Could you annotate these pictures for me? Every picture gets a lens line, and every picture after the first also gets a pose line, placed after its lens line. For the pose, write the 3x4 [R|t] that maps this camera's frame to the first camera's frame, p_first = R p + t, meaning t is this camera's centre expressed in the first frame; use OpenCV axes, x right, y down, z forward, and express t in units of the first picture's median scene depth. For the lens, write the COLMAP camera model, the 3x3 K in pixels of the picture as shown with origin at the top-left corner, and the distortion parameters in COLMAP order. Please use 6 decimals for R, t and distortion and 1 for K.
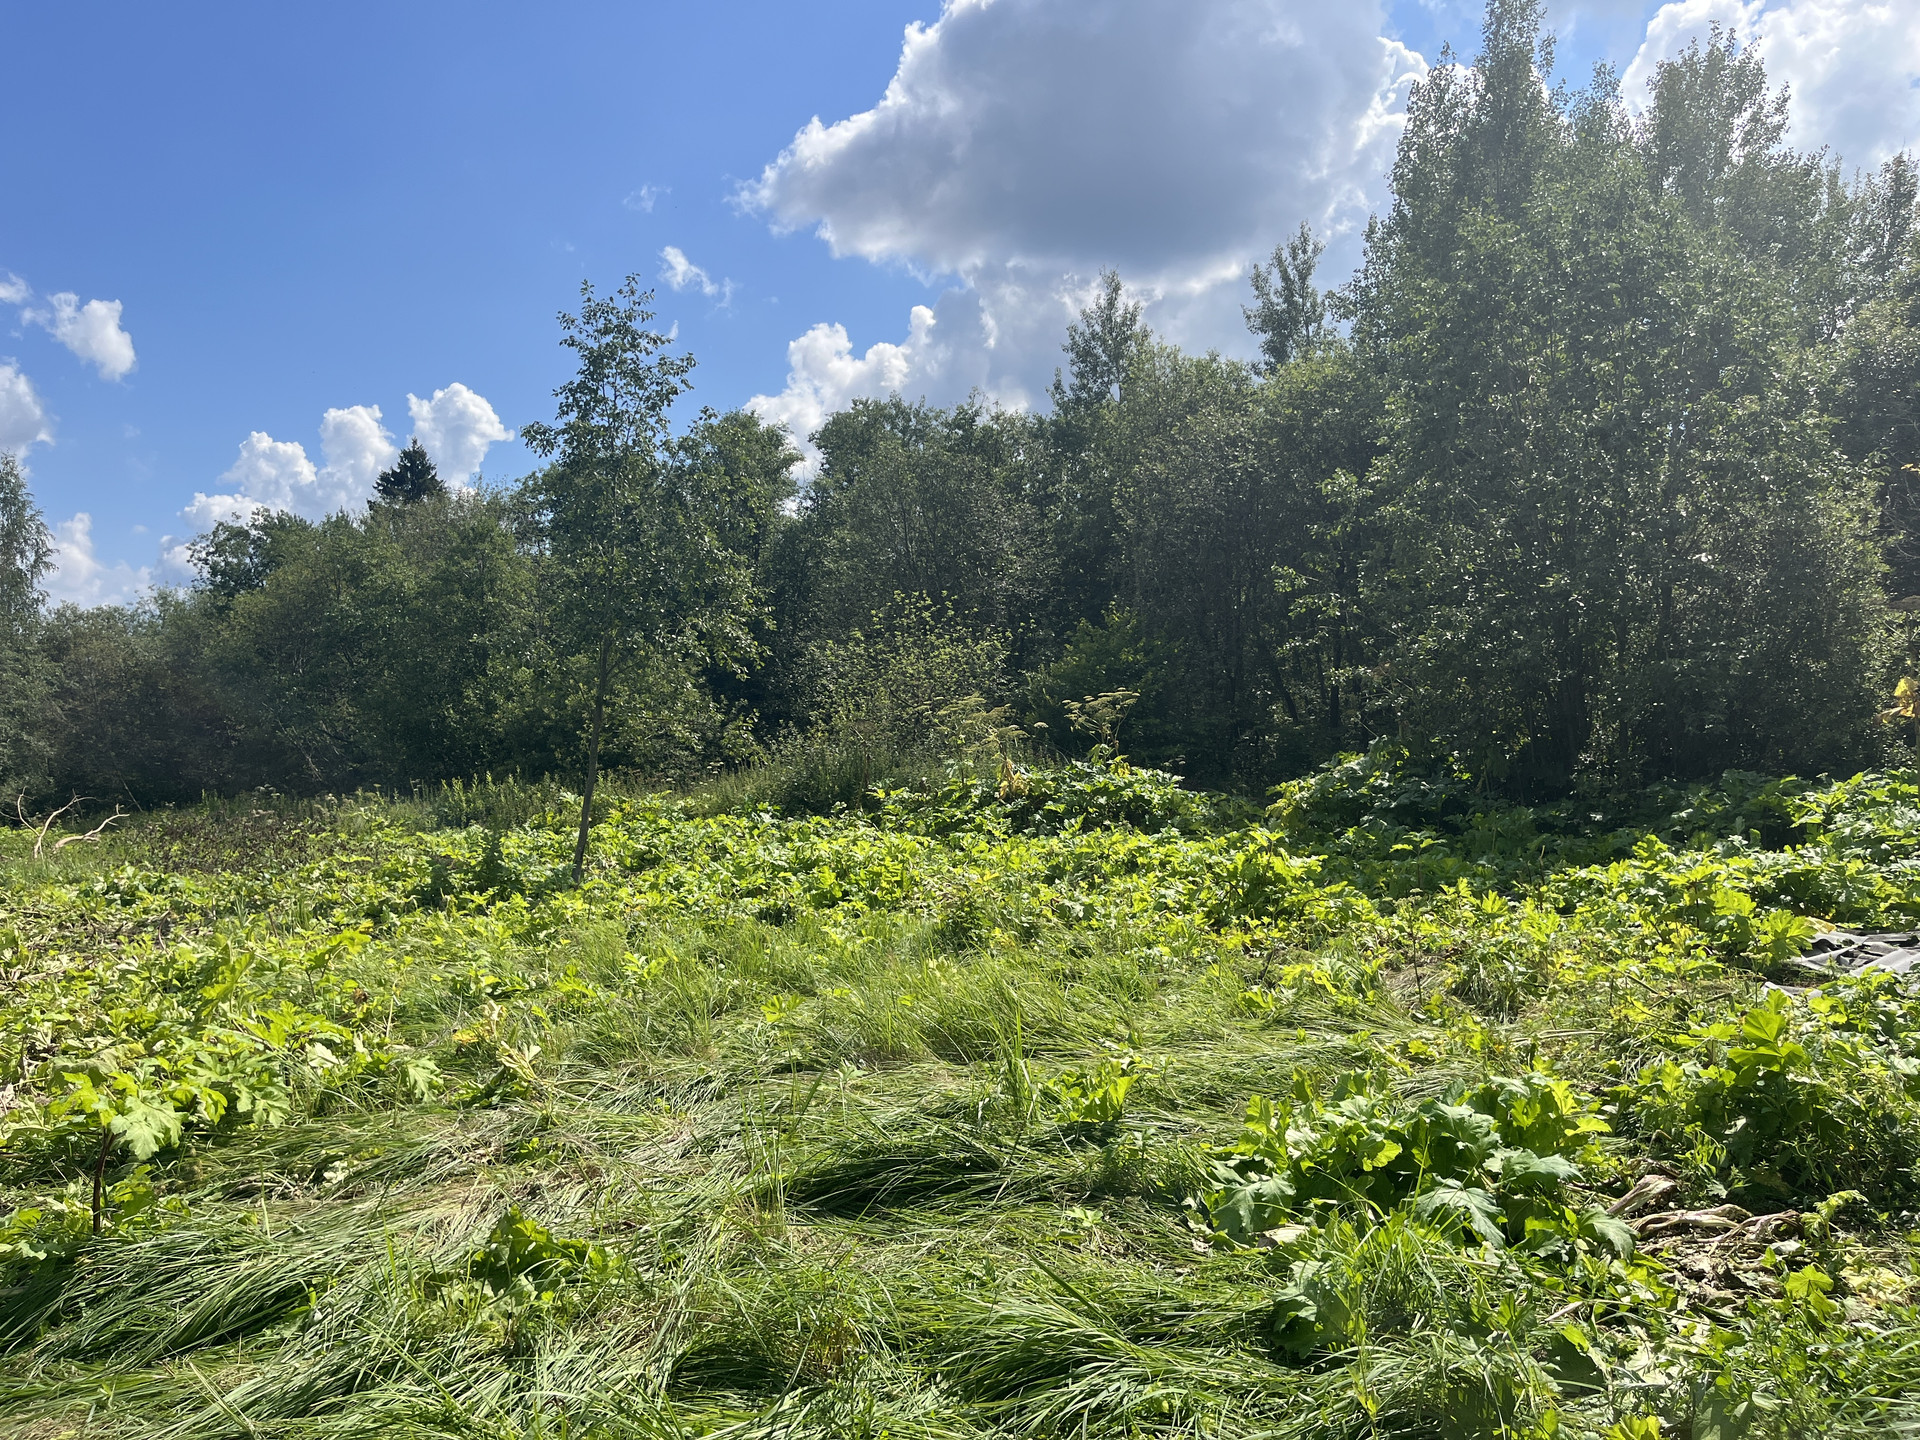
lens RADIAL K [[1450.3, 0, 962.4], [0, 1450.3, 708.6], [0, 0, 1]] dist [0.061245, -0.079056]
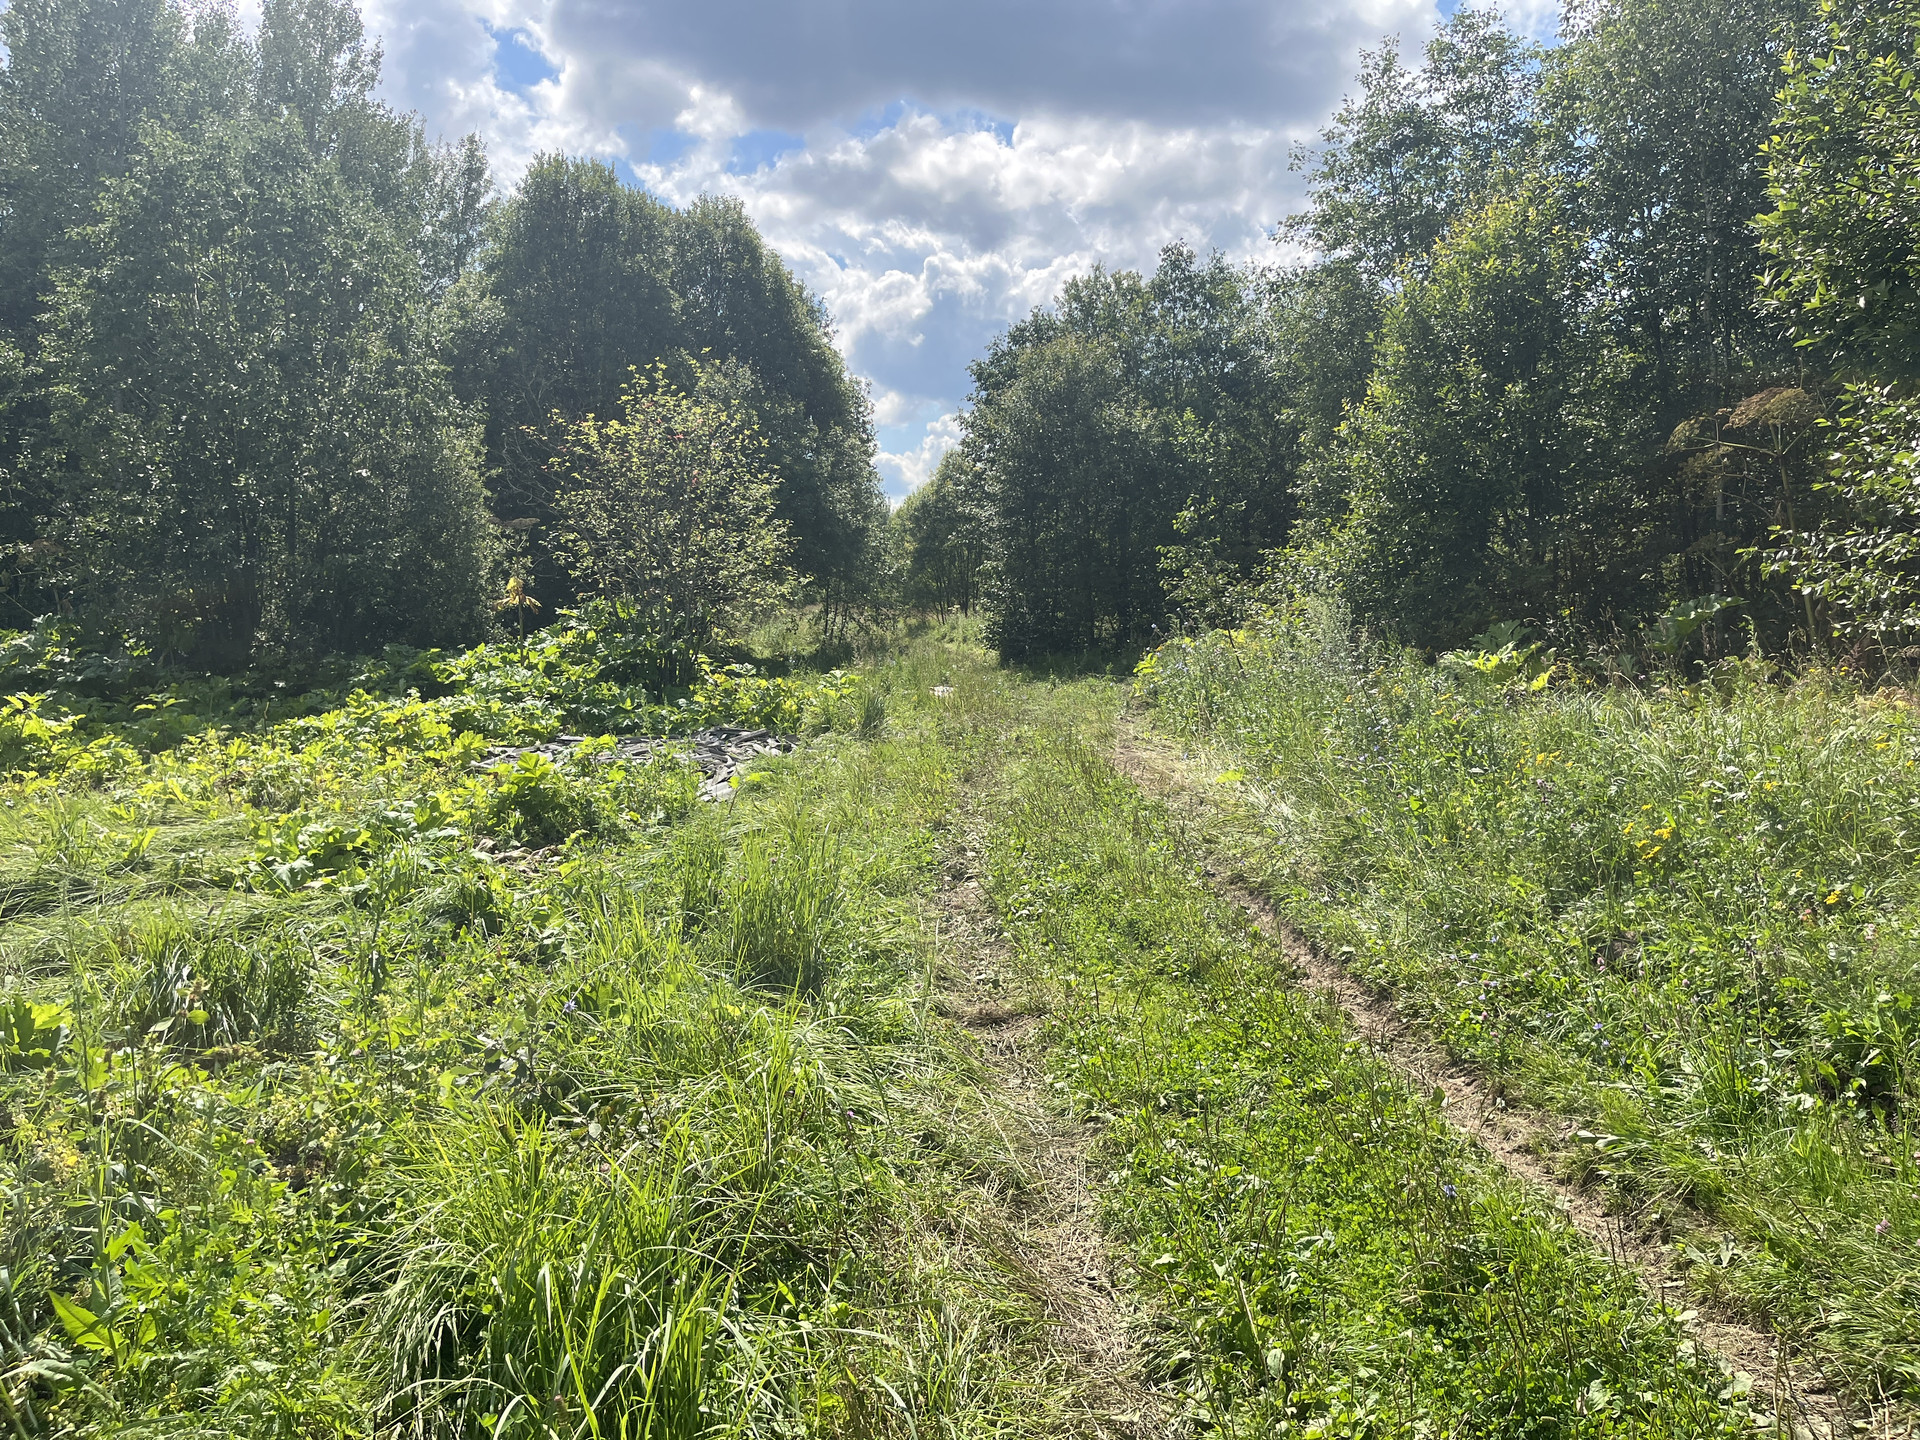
lens RADIAL K [[1450.3, 0, 950.6], [0, 1450.3, 718.5], [0, 0, 1]] dist [0.061245, -0.079056]
pose [[0.616984, -0.037841, 0.786066, -0.136812], [-0.026312, 0.997293, 0.068662, 0.005066], [-0.786536, -0.063047, 0.614318, -0.131418]]
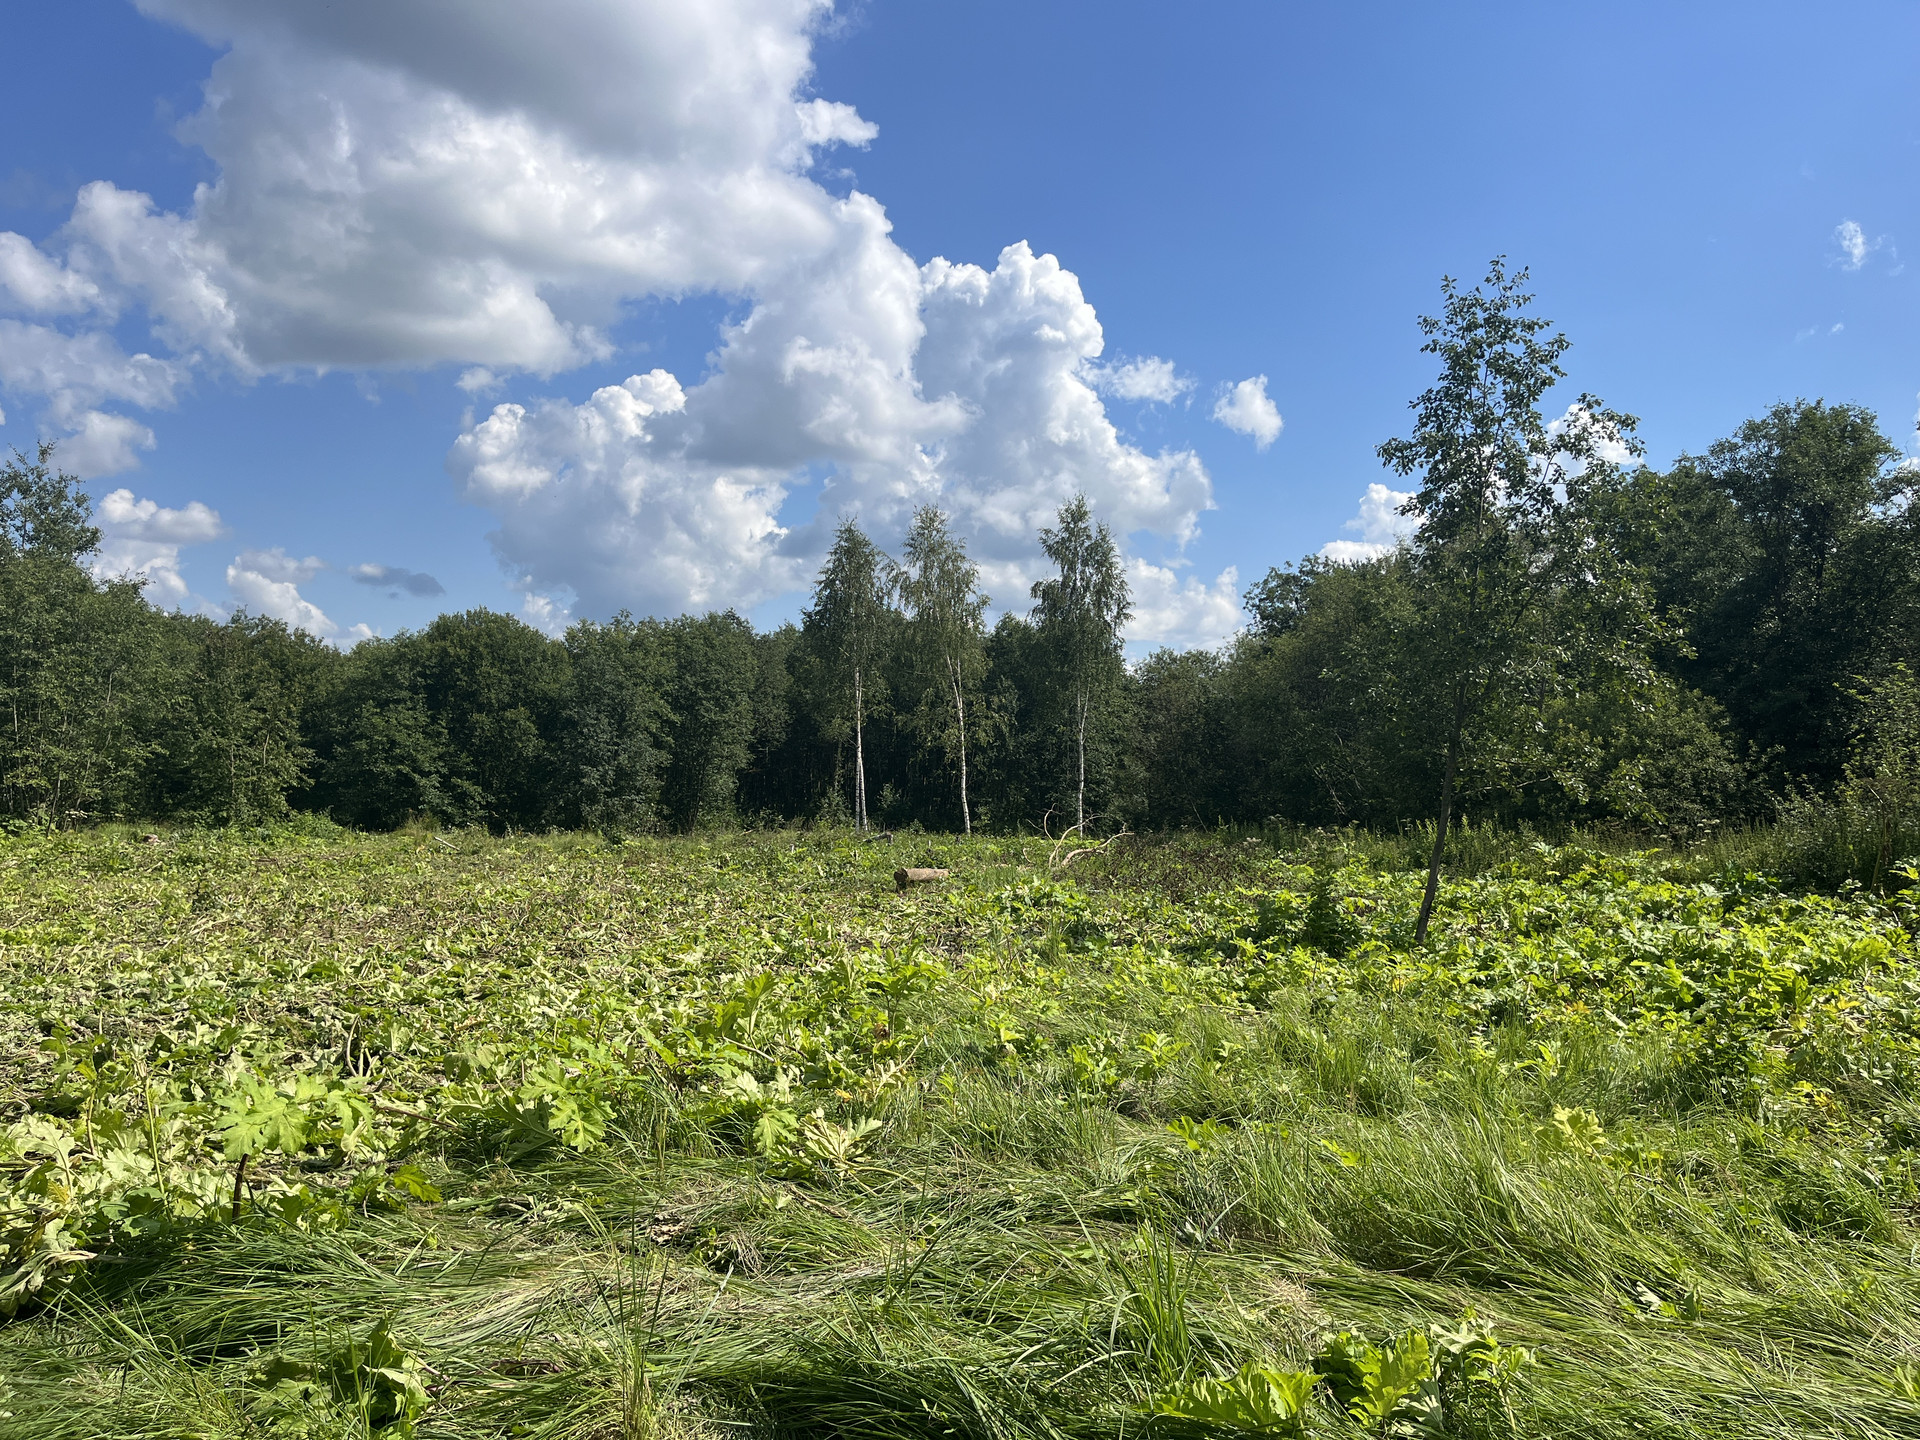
lens RADIAL K [[1450.3, 0, 966.1], [0, 1450.3, 815.3], [0, 0, 1]] dist [0.061245, -0.079056]
pose [[0.752211, 0.058384, -0.656331, 0.106894], [-0.027700, 0.997988, 0.057029, -0.004331], [0.658340, -0.024717, 0.752315, 0.099322]]
